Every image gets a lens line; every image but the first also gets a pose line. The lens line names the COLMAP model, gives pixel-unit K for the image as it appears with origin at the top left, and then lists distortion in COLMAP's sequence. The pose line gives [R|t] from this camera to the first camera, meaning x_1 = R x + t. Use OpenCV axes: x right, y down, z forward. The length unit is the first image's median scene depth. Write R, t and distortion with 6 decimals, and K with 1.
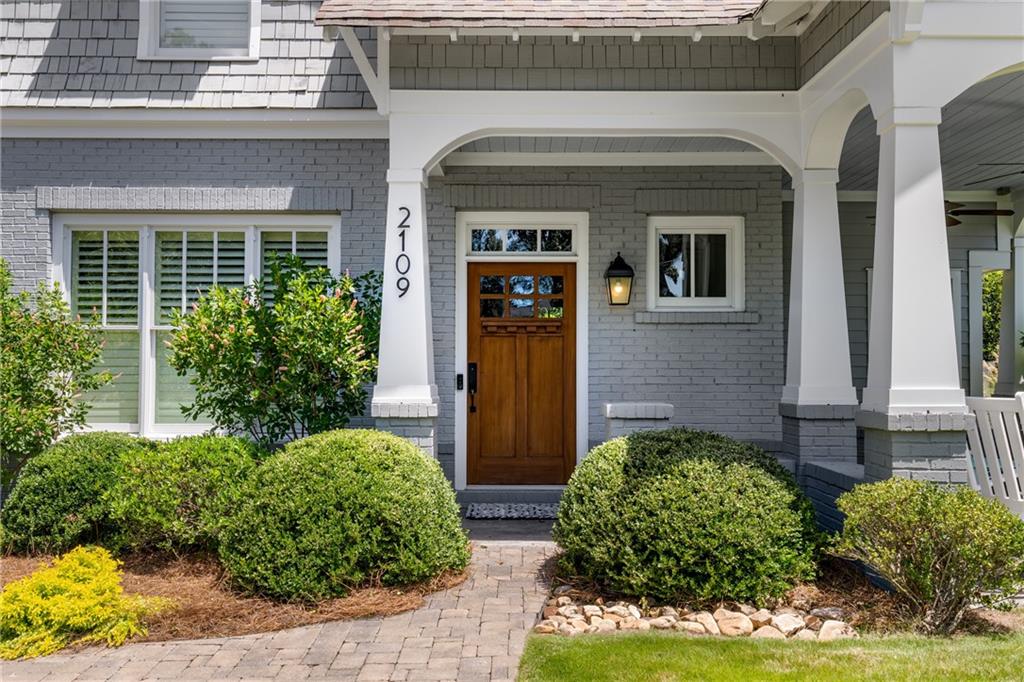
lens RADIAL K [[979.7, 0, 512.2], [0, 979.7, 342.0], [0, 0, 1]] dist [0.019920, 0.000000]
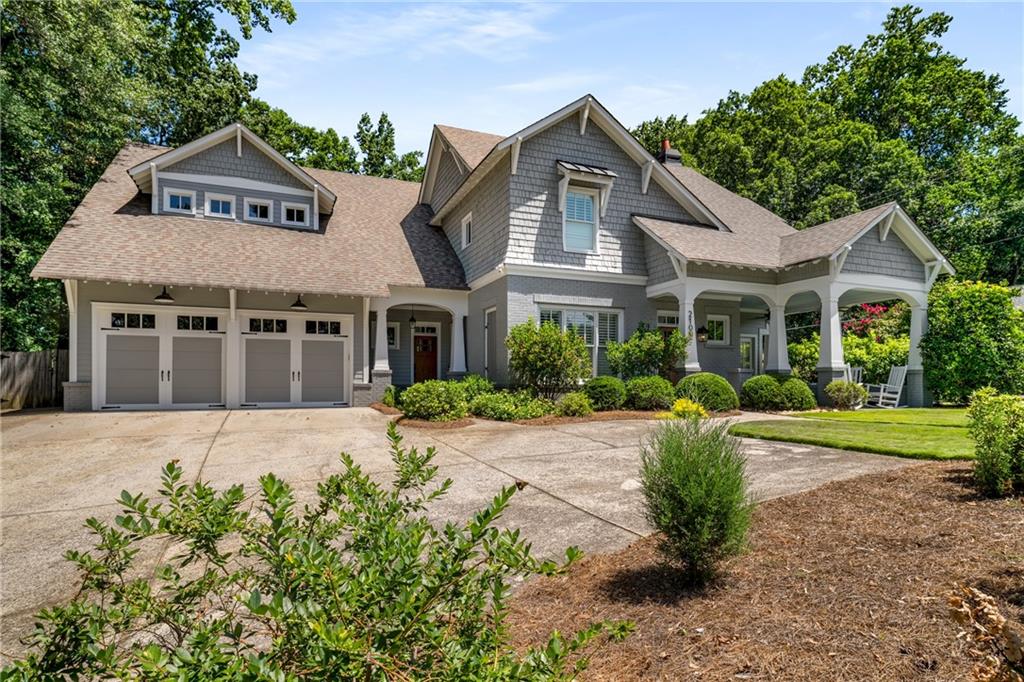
lens RADIAL K [[576.5, 0, 520.1], [0, 576.5, 381.7], [0, 0, 1]] dist [-0.000783, -0.000063]
pose [[0.927389, 0.005255, 0.374062, -1.142101], [-0.013443, 0.999724, 0.019284, 0.064856], [-0.373857, -0.022912, 0.927203, -0.534293]]
